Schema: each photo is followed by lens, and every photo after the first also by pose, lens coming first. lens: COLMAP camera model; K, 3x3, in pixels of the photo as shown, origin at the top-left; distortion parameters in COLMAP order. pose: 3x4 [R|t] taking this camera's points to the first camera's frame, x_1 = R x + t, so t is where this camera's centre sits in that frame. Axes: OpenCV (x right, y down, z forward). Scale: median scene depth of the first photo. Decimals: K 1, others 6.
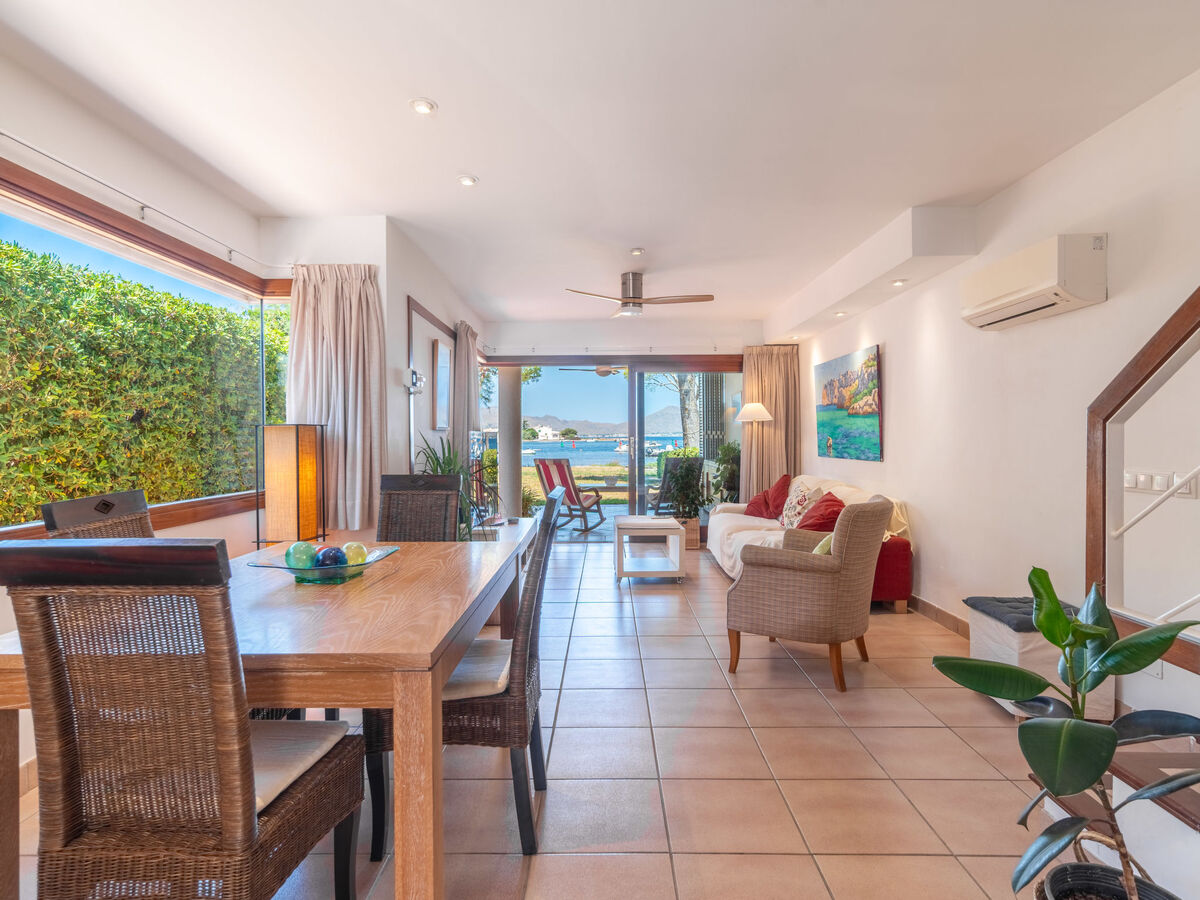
lens RADIAL K [[644.6, 0, 594.0], [0, 644.6, 442.7], [0, 0, 1]] dist [0.003243, -0.000257]
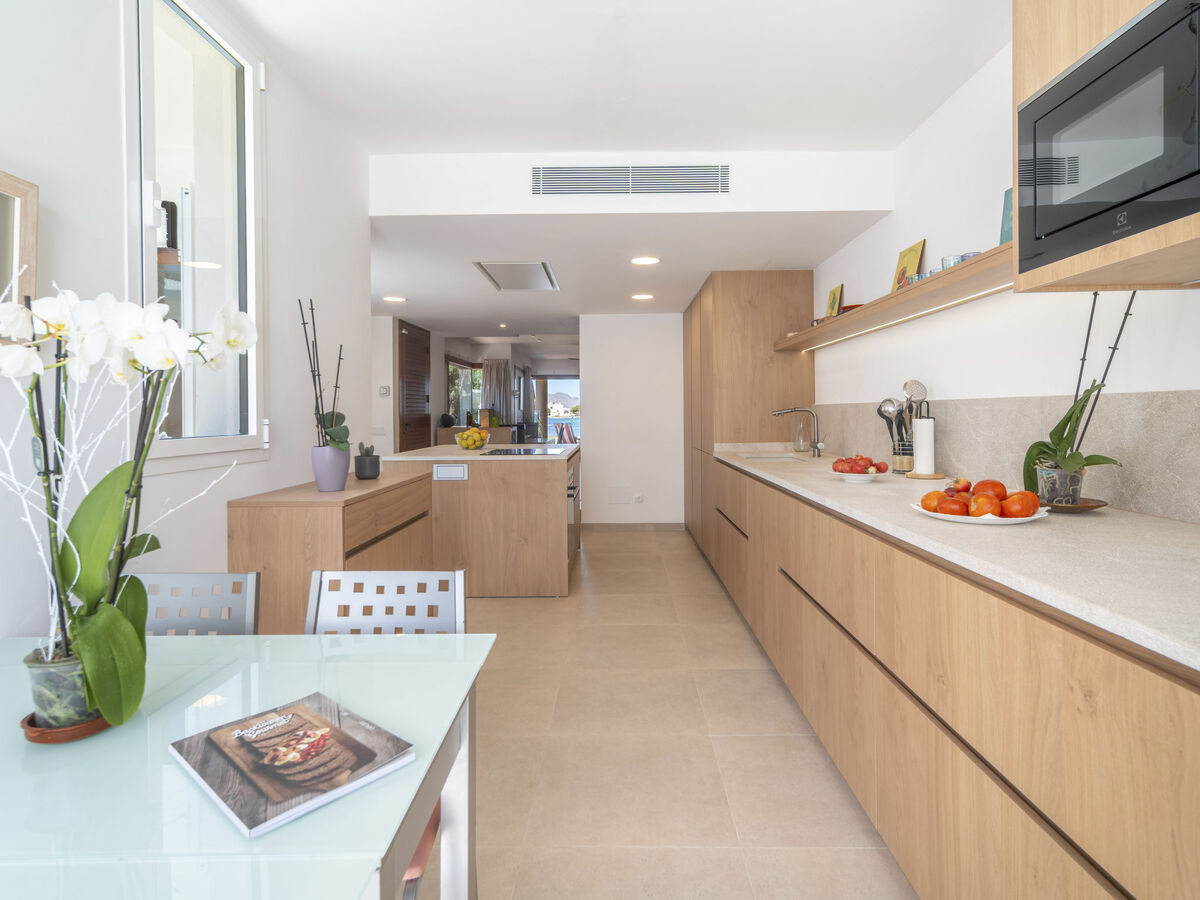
lens RADIAL K [[626.0, 0, 604.6], [0, 626.0, 416.0], [0, 0, 1]] dist [0.002884, 0.000188]
pose [[1.000000, -0.000636, 0.000515, 0.106178], [0.000638, 0.999988, -0.004956, 0.019870], [-0.000512, 0.004956, 0.999988, -1.585583]]
